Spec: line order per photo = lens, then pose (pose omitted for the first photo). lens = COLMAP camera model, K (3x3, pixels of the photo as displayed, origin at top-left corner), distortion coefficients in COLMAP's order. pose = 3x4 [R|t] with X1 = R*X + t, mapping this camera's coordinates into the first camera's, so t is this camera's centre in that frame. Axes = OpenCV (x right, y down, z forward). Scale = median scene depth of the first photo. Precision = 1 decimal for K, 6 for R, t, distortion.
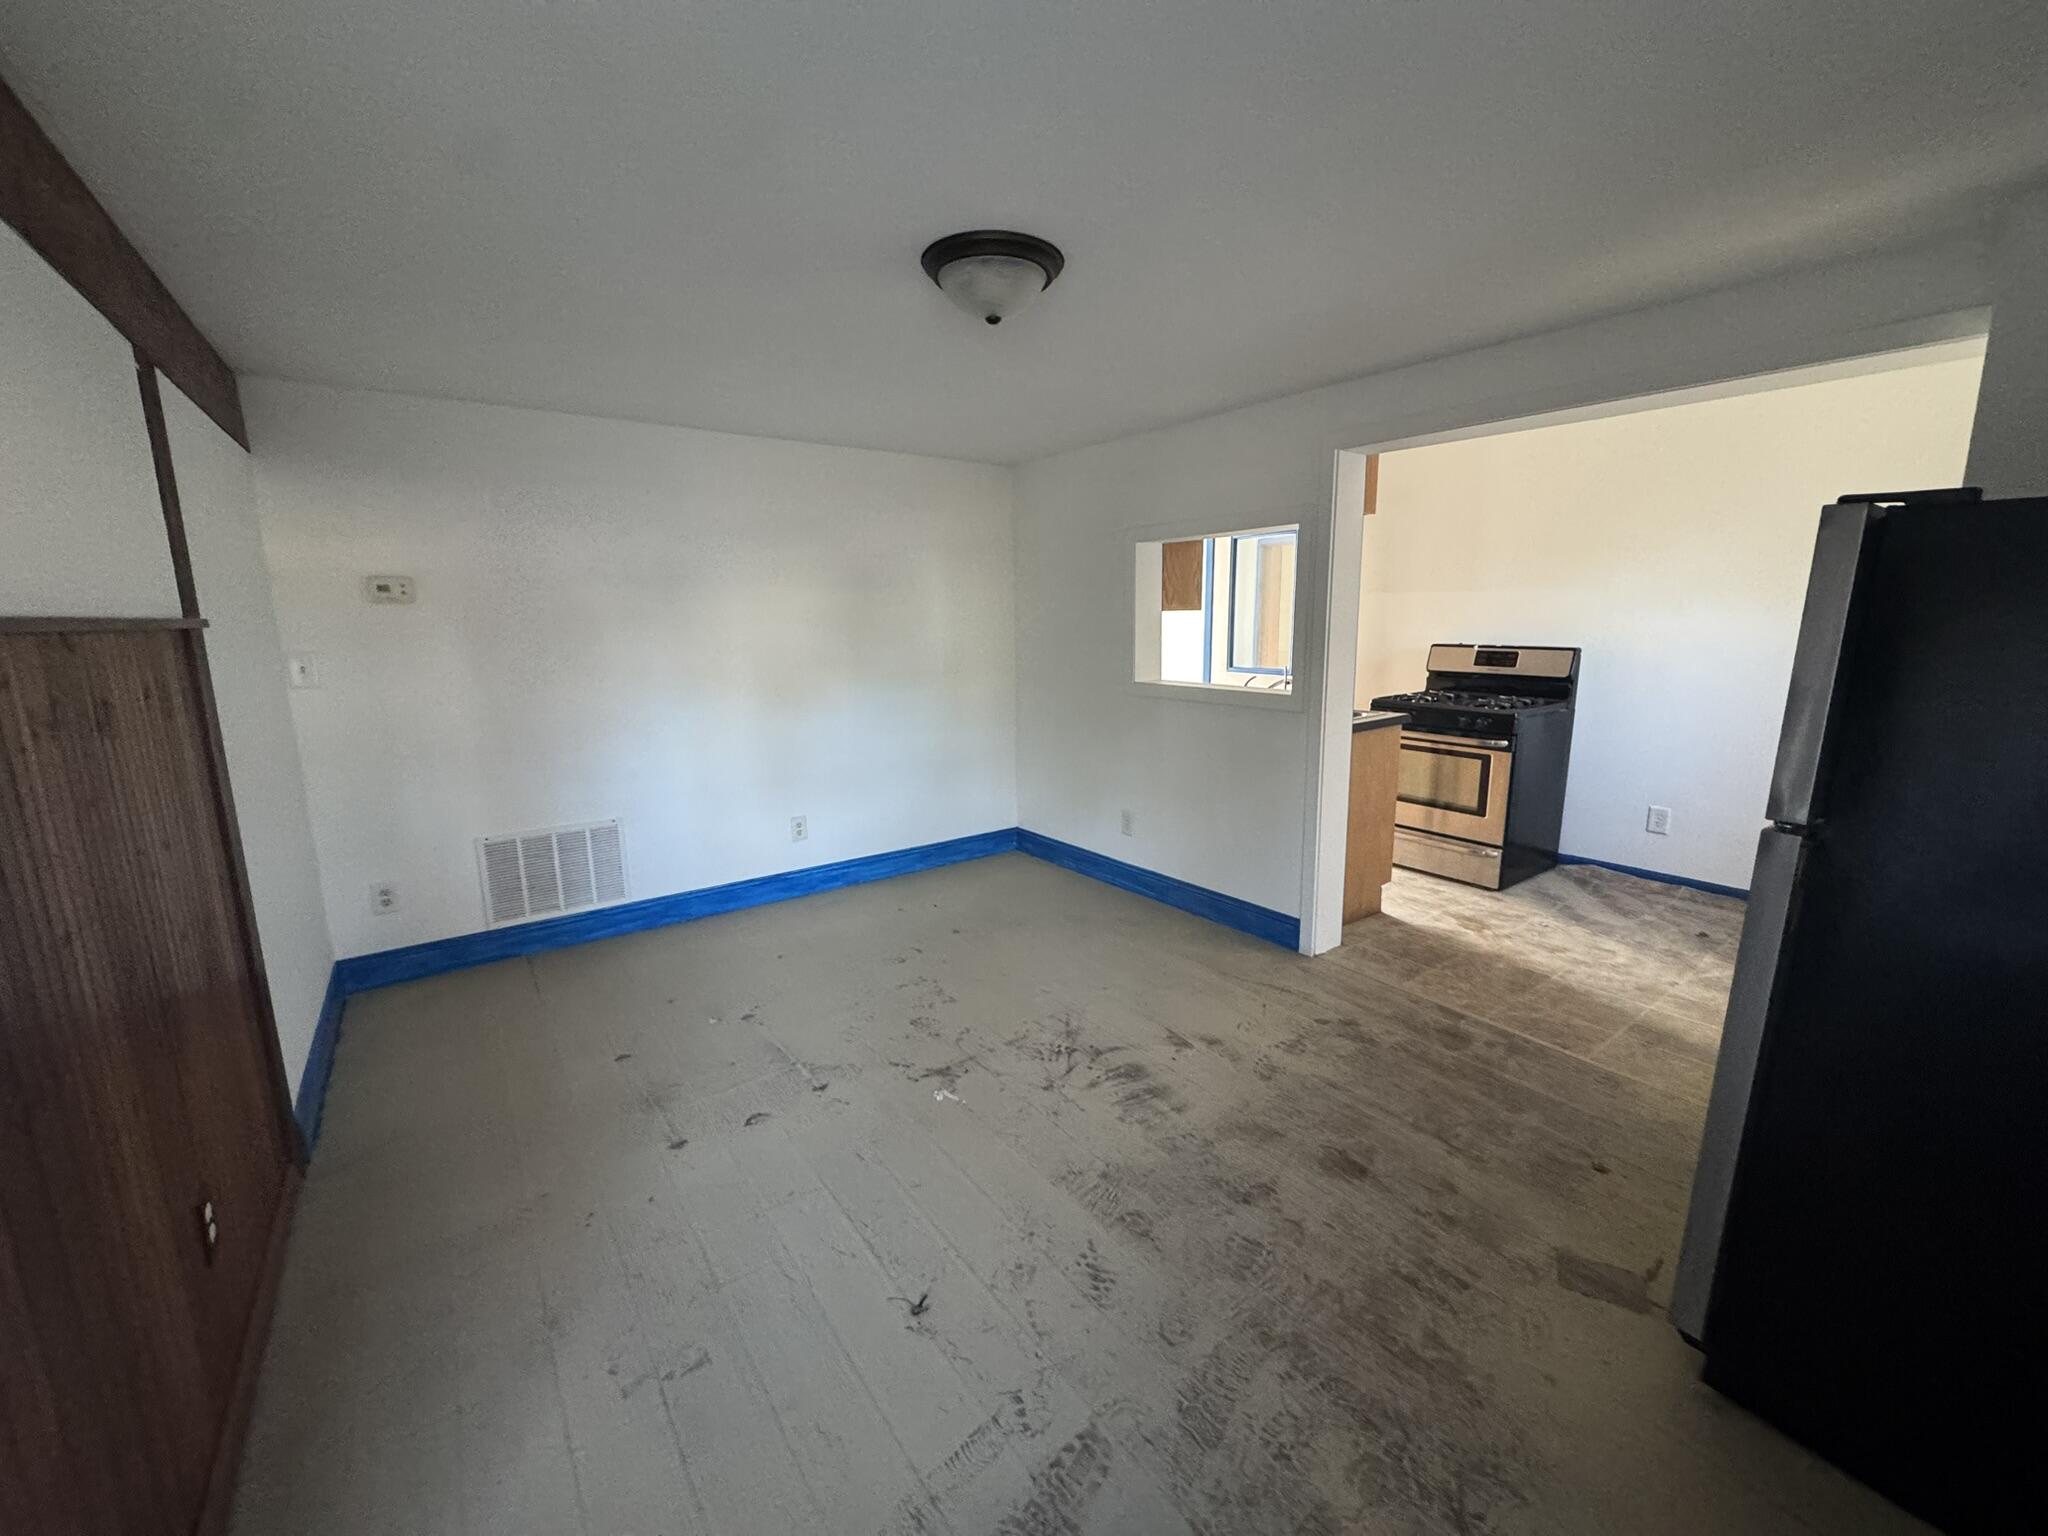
lens RADIAL K [[821.0, 0, 1027.0], [0, 821.0, 766.8], [0, 0, 1]] dist [-0.003206, -0.000094]
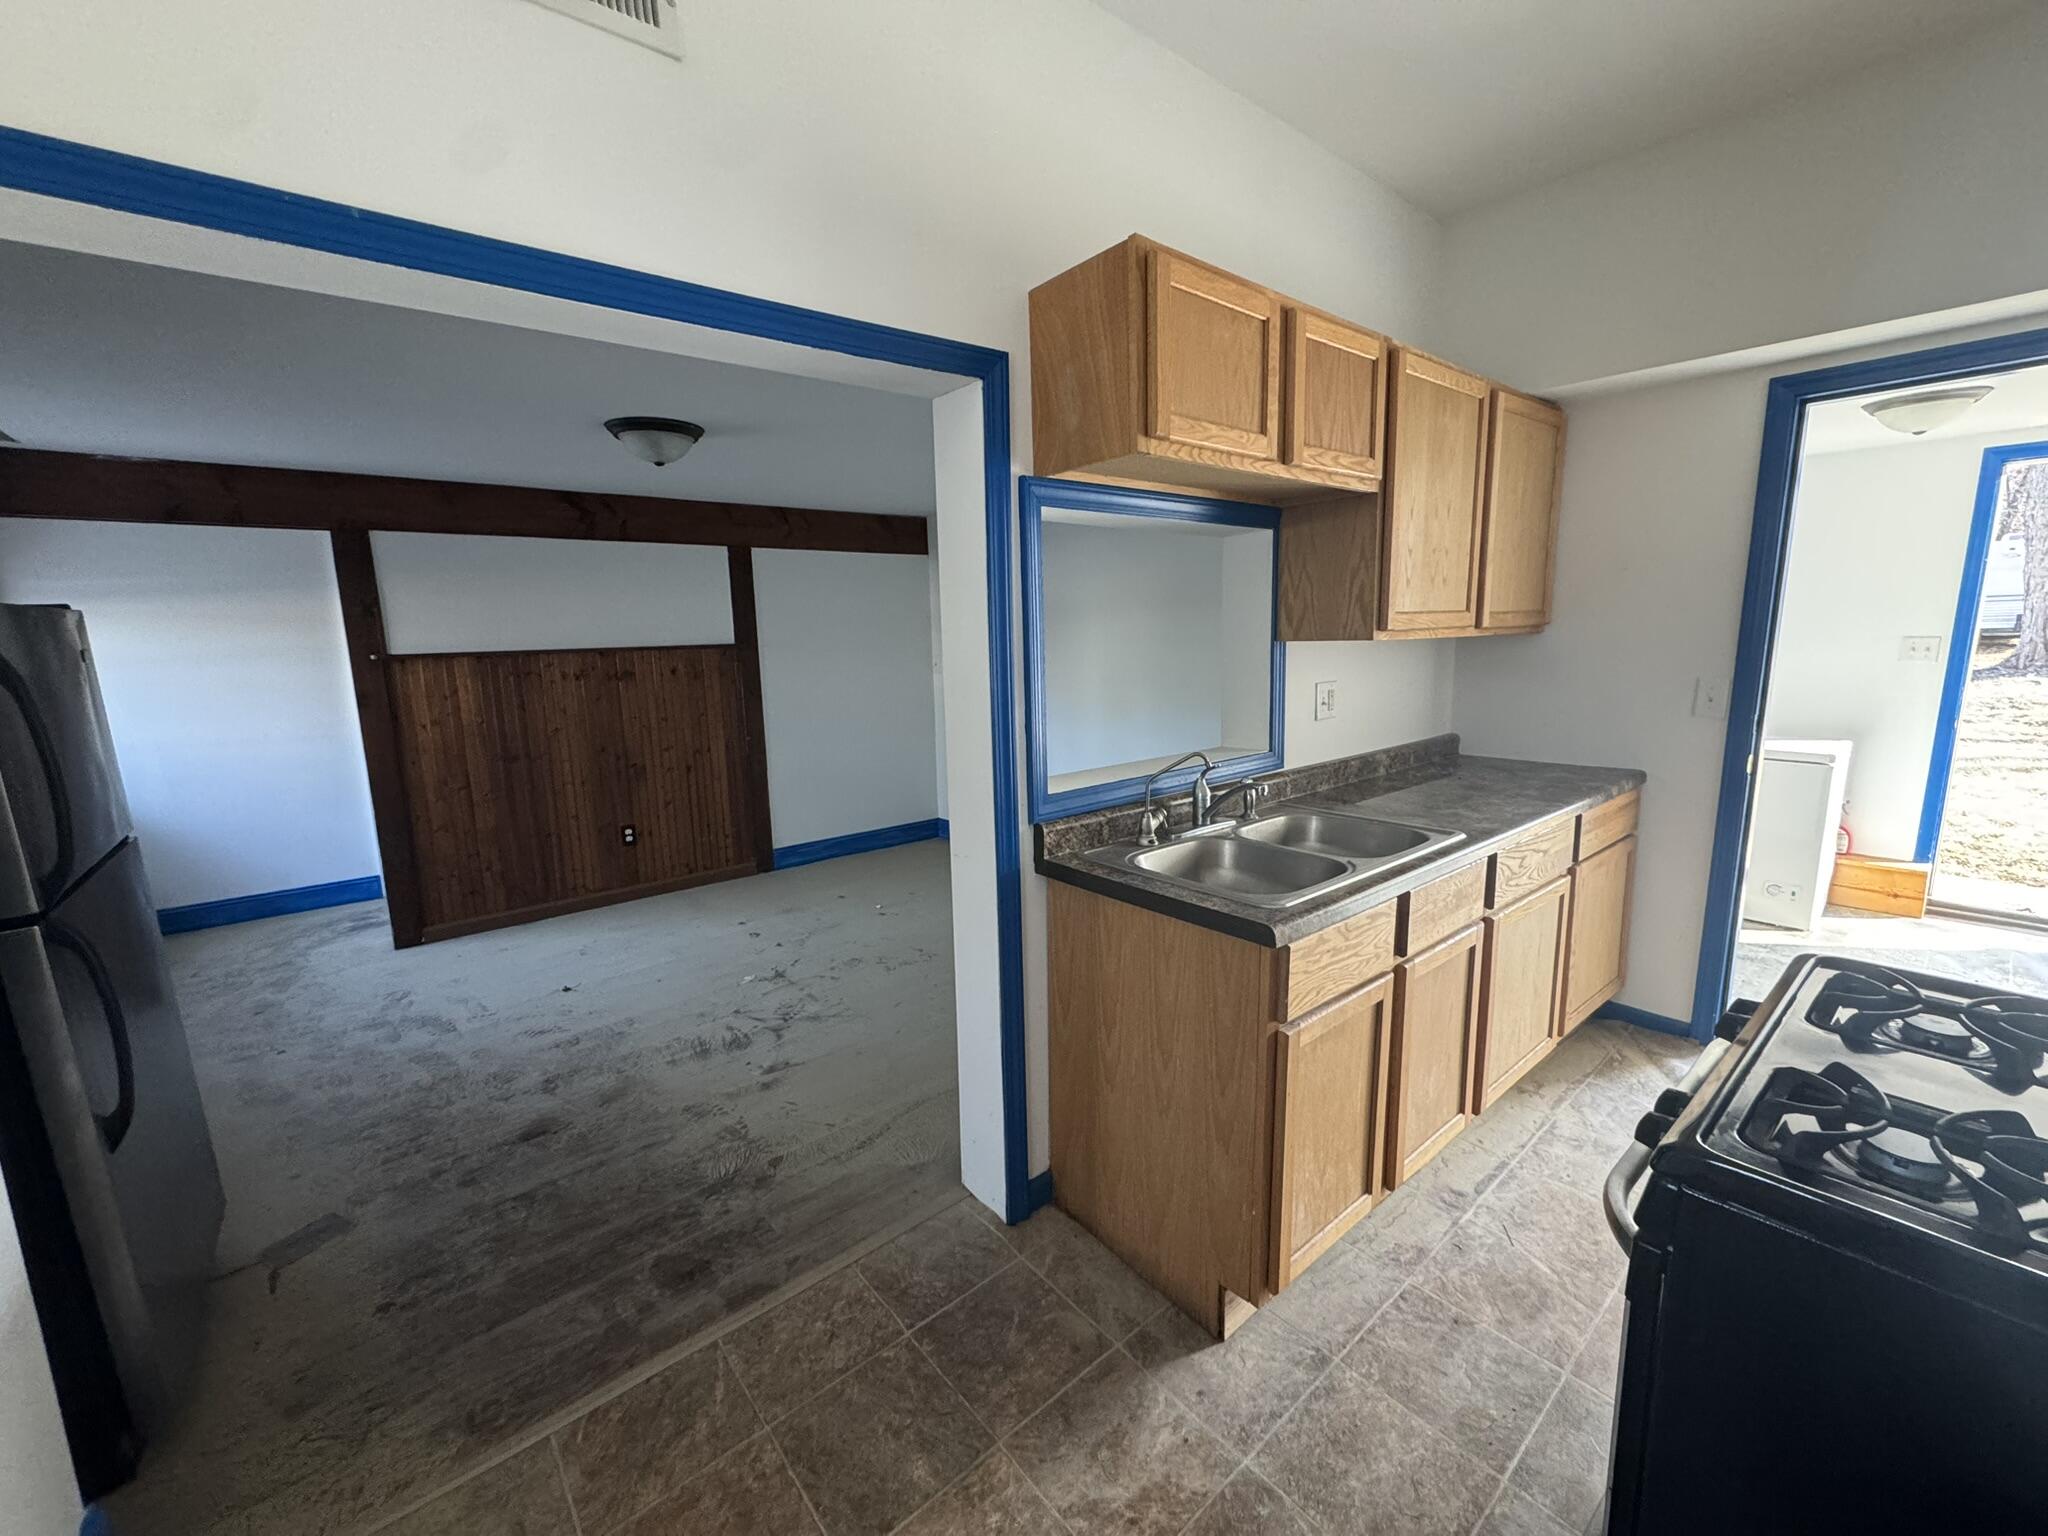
lens RADIAL K [[821.0, 0, 1026.3], [0, 821.0, 770.8], [0, 0, 1]] dist [-0.003206, -0.000094]
pose [[0.052806, 0.181803, -0.981916, 1.214301], [-0.159706, 0.972169, 0.171410, -0.270721], [0.985751, 0.147766, 0.080371, 1.238501]]
